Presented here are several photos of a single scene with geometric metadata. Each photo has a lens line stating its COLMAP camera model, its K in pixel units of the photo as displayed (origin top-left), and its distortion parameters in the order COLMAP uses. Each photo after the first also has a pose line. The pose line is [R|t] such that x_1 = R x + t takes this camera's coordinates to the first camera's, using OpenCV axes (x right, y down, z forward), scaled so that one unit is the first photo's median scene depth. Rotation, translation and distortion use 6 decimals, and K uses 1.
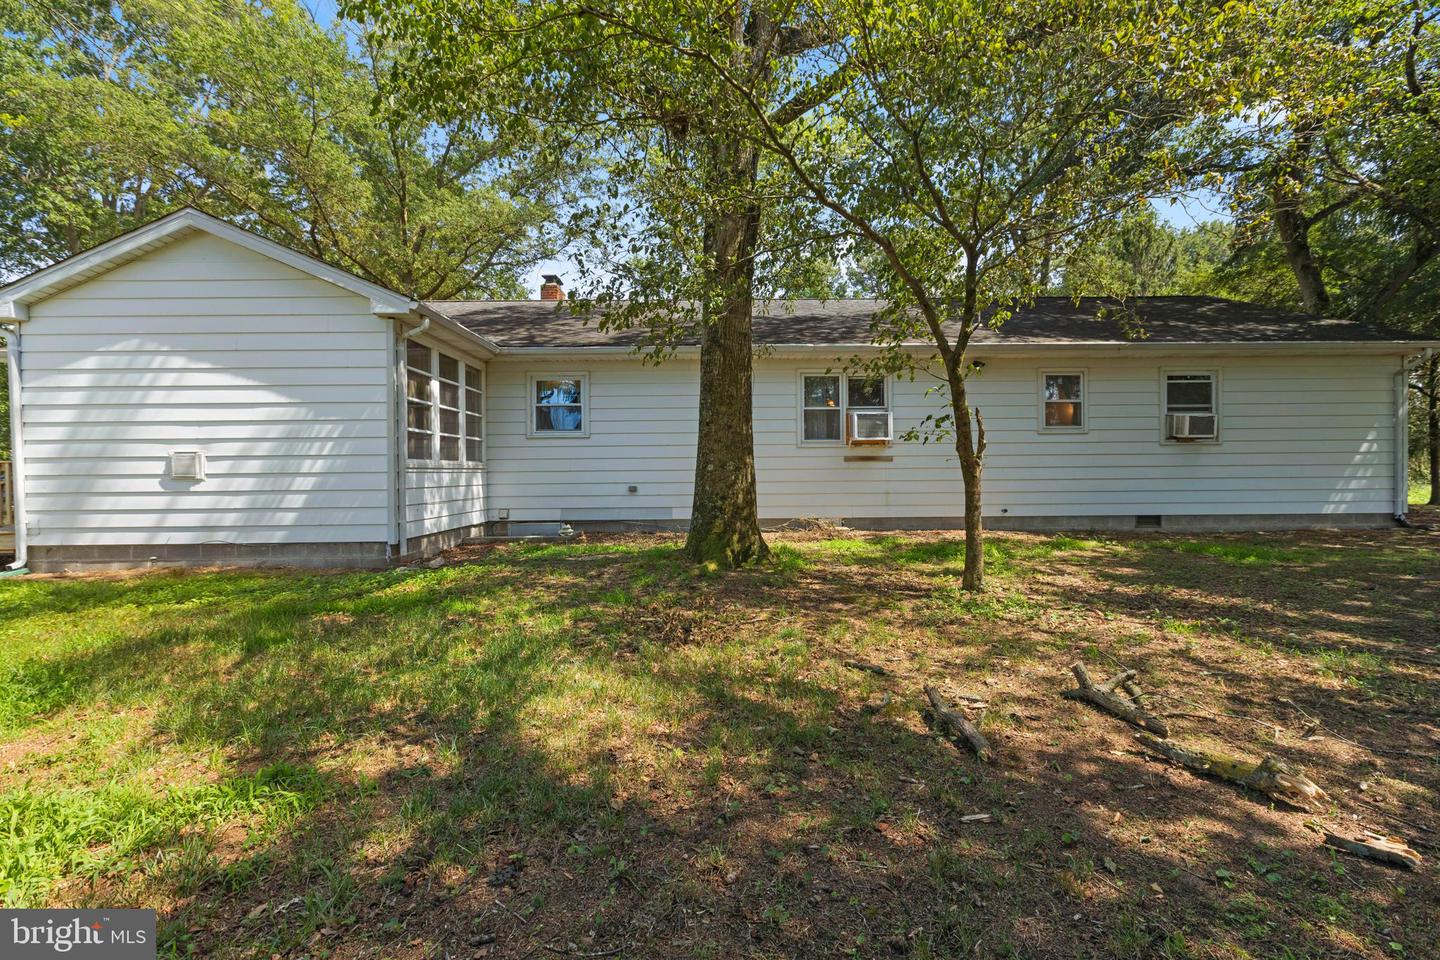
lens RADIAL K [[638.2, 0, 720.0], [0, 638.2, 480.0], [0, 0, 1]] dist [0.000527, 0.000179]
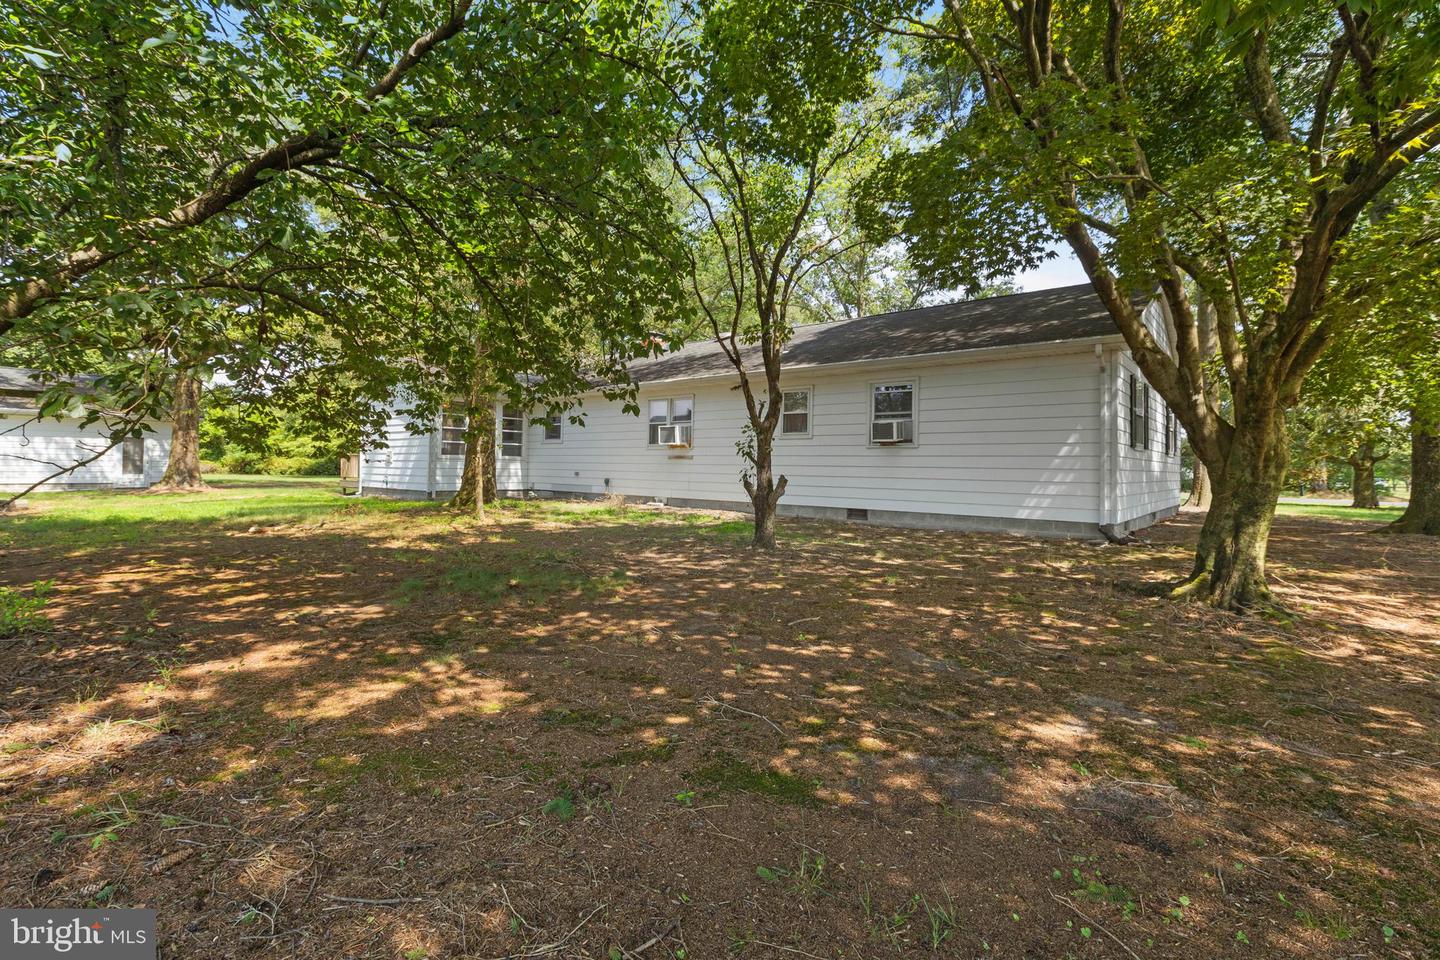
lens RADIAL K [[638.2, 0, 720.0], [0, 638.2, 480.0], [0, 0, 1]] dist [0.000527, 0.000179]
pose [[0.765526, 0.034049, -0.642503, 1.226880], [-0.031006, 0.999391, 0.016020, -0.007727], [0.642657, 0.007658, 0.766116, -0.049812]]
